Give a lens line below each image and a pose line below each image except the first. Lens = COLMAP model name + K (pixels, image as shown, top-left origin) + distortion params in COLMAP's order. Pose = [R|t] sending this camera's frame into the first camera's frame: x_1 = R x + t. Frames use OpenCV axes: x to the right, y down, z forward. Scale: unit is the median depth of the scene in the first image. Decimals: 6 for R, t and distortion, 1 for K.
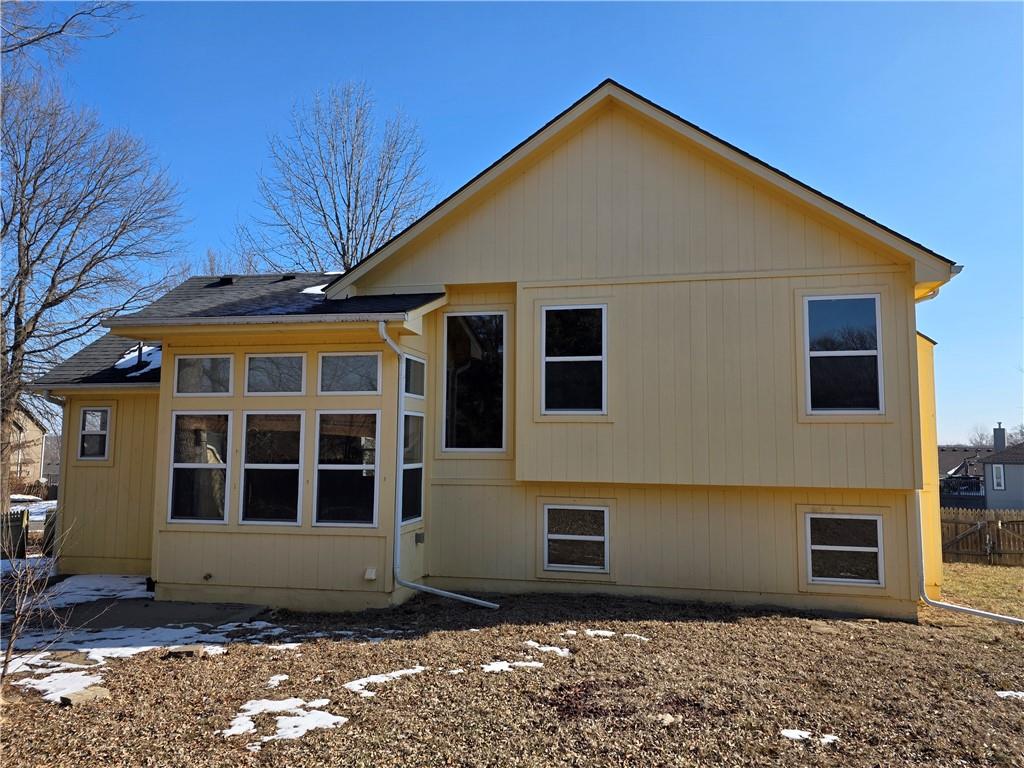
lens RADIAL K [[744.9, 0, 530.3], [0, 744.9, 381.1], [0, 0, 1]] dist [0.081523, -0.060789]
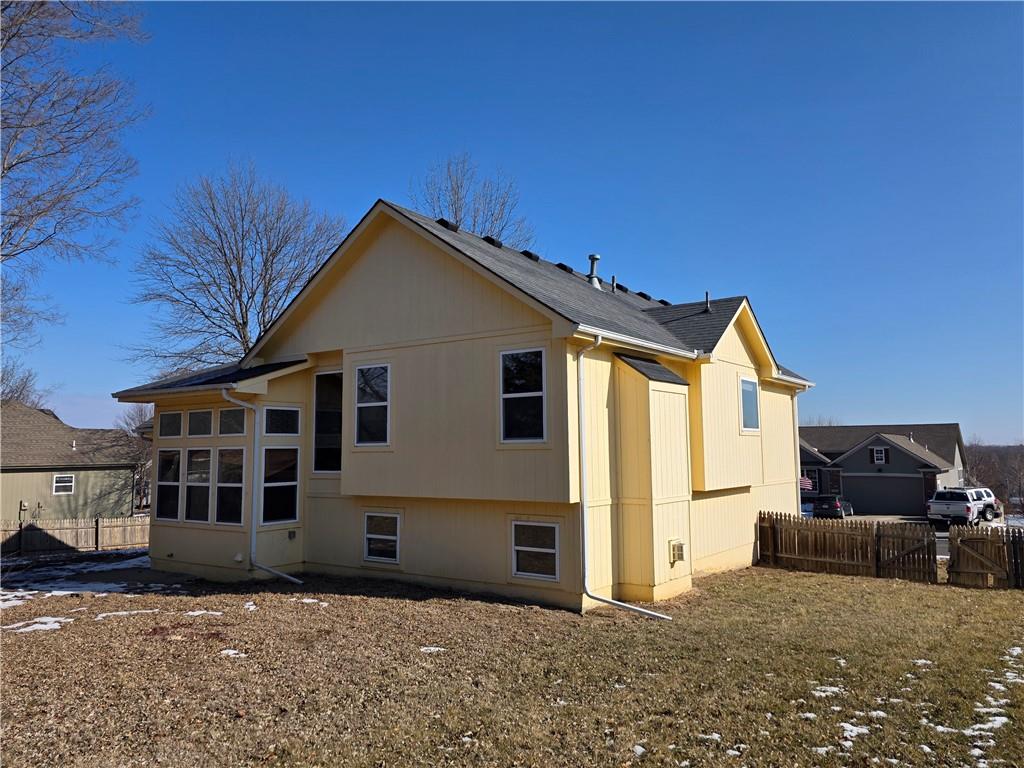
lens RADIAL K [[744.9, 0, 530.3], [0, 744.9, 381.1], [0, 0, 1]] dist [0.081523, -0.060789]
pose [[0.920787, -0.050670, -0.386762, 0.863245], [0.047488, 0.998713, -0.017784, -0.035365], [0.387165, -0.001991, 0.922008, -0.144958]]
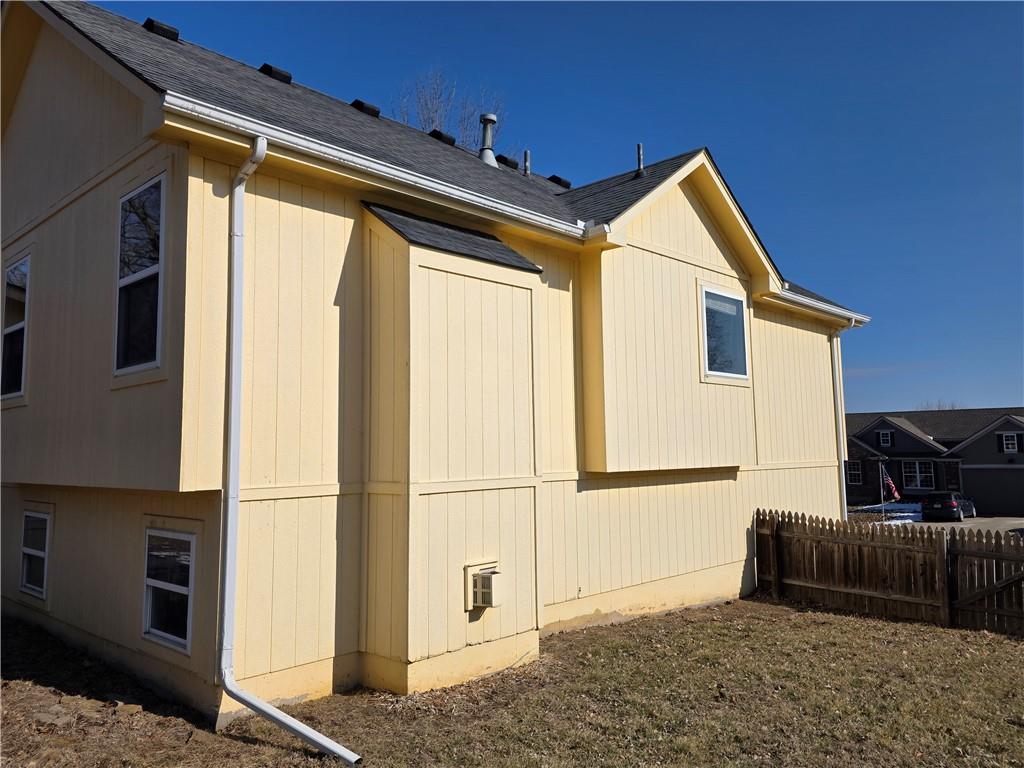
lens RADIAL K [[744.9, 0, 530.3], [0, 744.9, 381.1], [0, 0, 1]] dist [0.081523, -0.060789]
pose [[0.853858, -0.067548, -0.516105, 0.960442], [0.064511, 0.997632, -0.023841, 0.082650], [0.516493, -0.012938, 0.856194, 0.589765]]
